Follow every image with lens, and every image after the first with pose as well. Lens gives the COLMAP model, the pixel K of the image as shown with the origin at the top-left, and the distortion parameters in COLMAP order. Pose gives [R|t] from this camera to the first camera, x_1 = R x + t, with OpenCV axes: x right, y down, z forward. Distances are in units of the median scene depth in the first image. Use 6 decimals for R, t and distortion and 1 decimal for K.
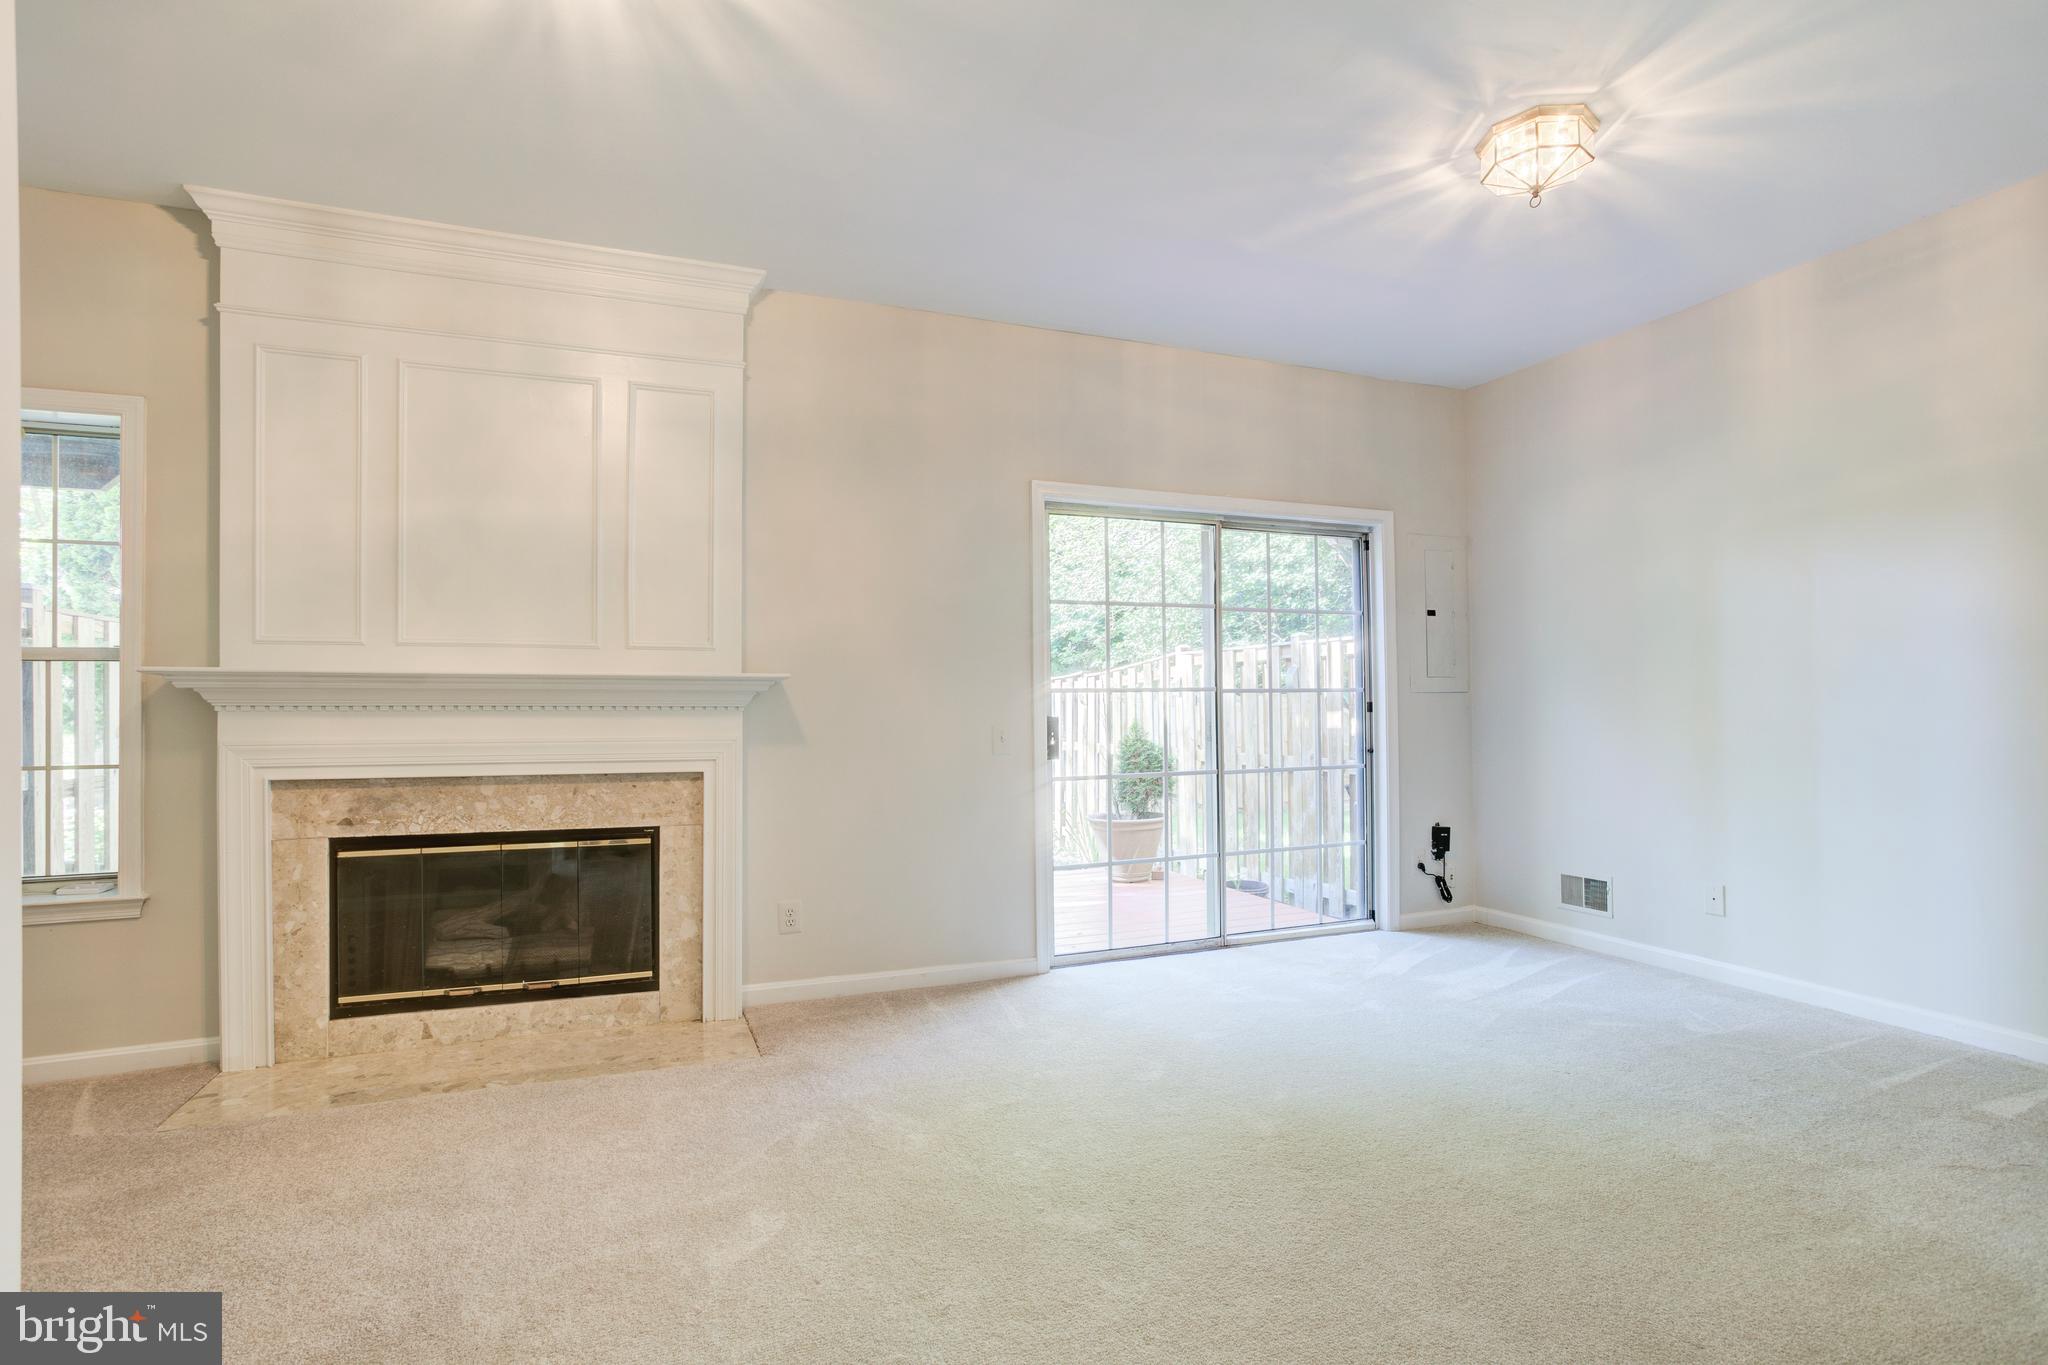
lens RADIAL K [[1021.4, 0, 1027.5], [0, 1021.4, 692.2], [0, 0, 1]] dist [-0.065202, 0.038104]
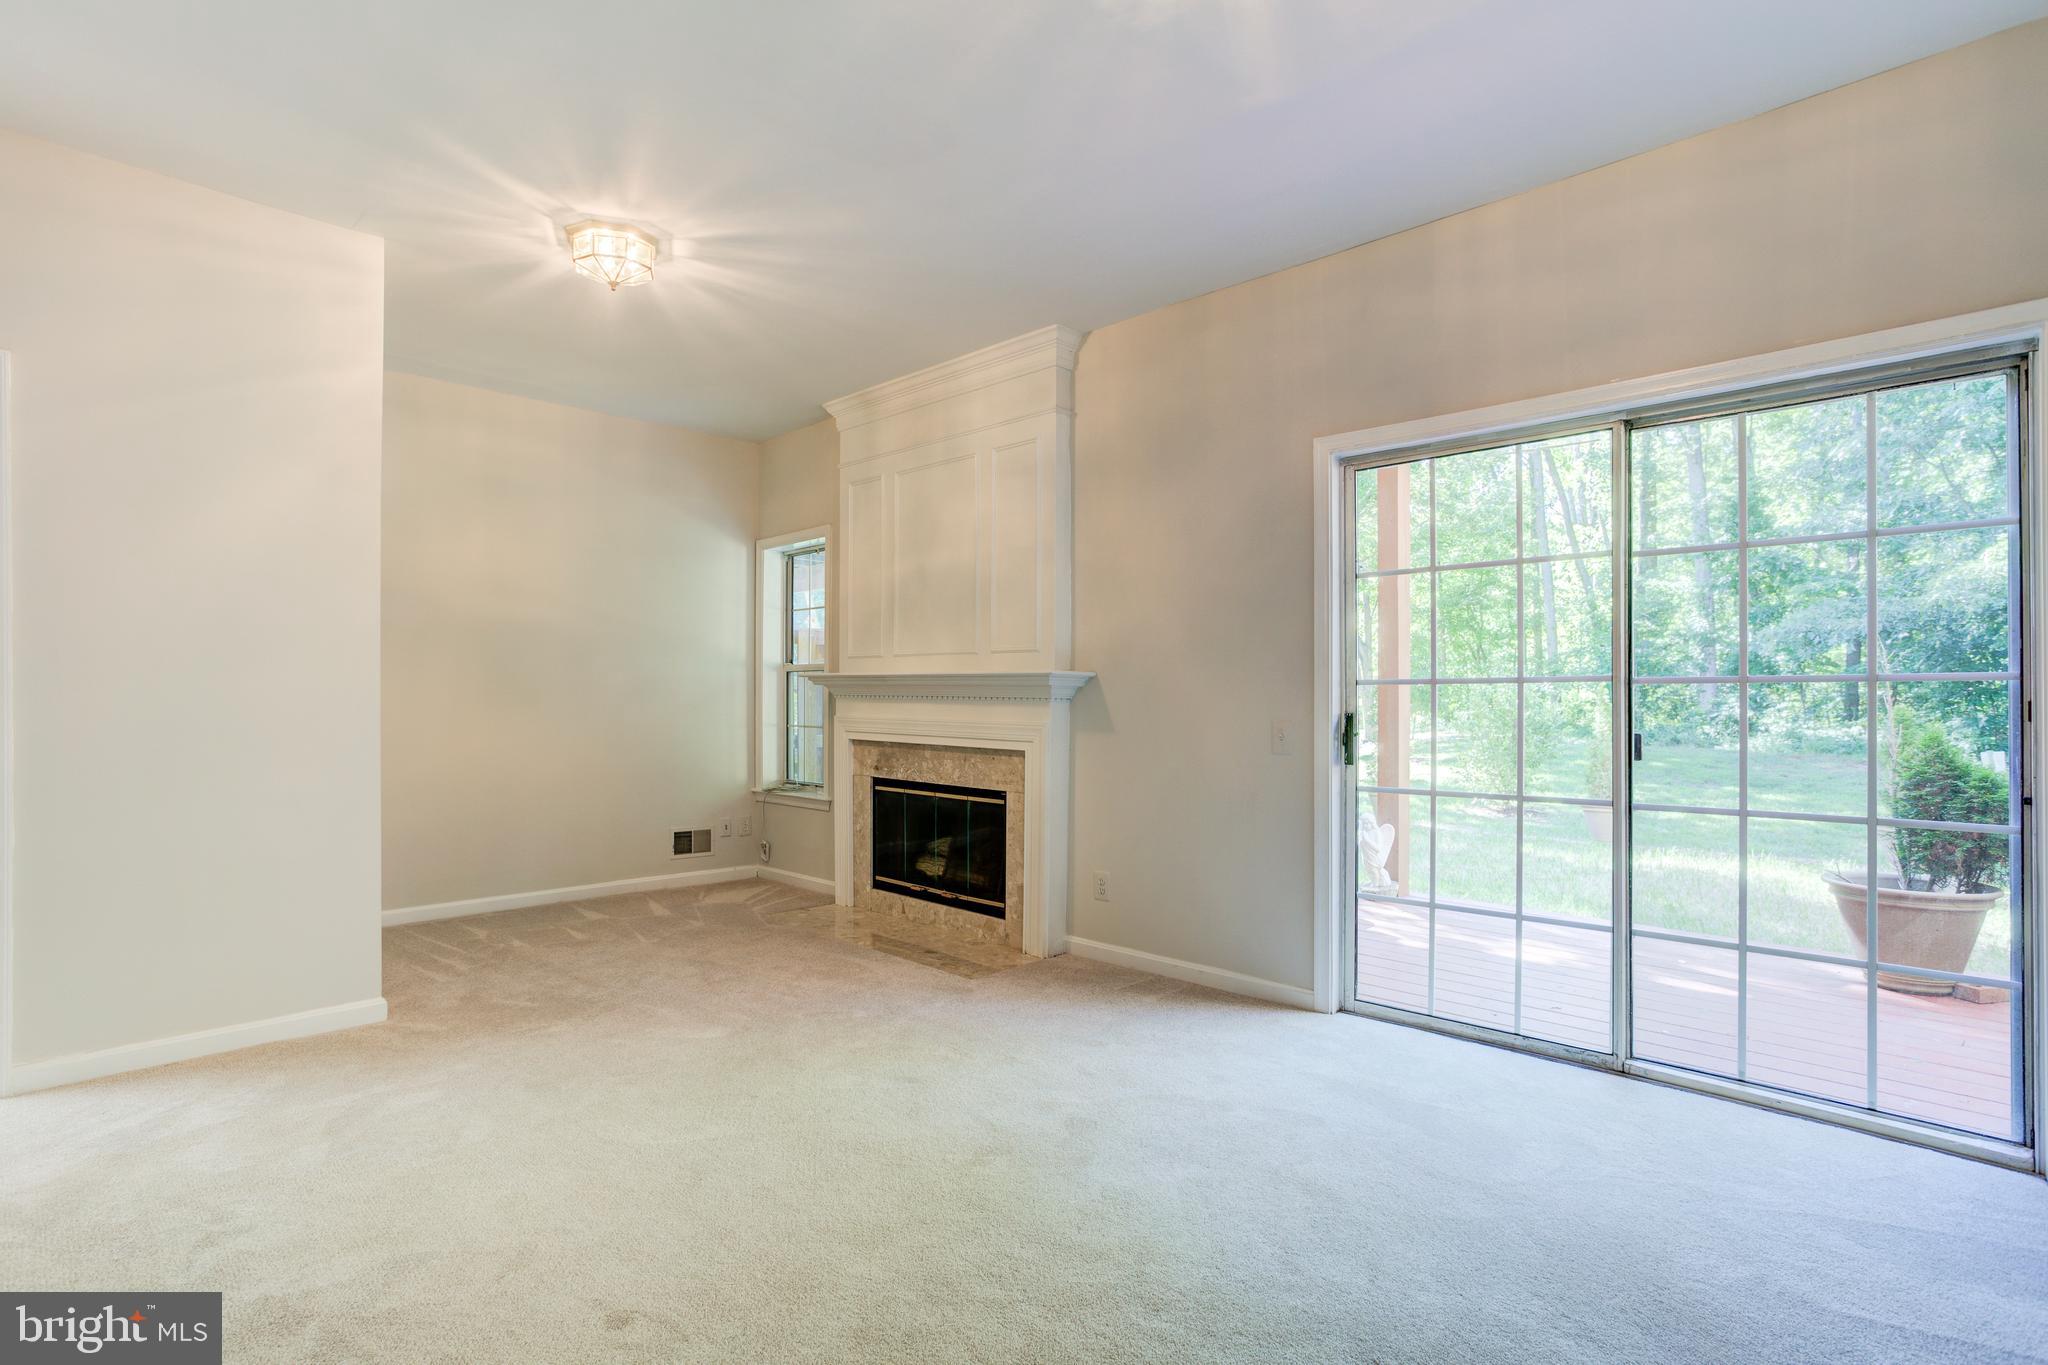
lens RADIAL K [[1021.4, 0, 1027.5], [0, 1021.4, 692.2], [0, 0, 1]] dist [-0.065202, 0.038104]
pose [[0.390948, 0.002882, -0.920408, 0.836405], [0.005786, 0.999968, 0.005589, 0.000433], [0.920395, -0.007511, 0.390919, 0.525747]]
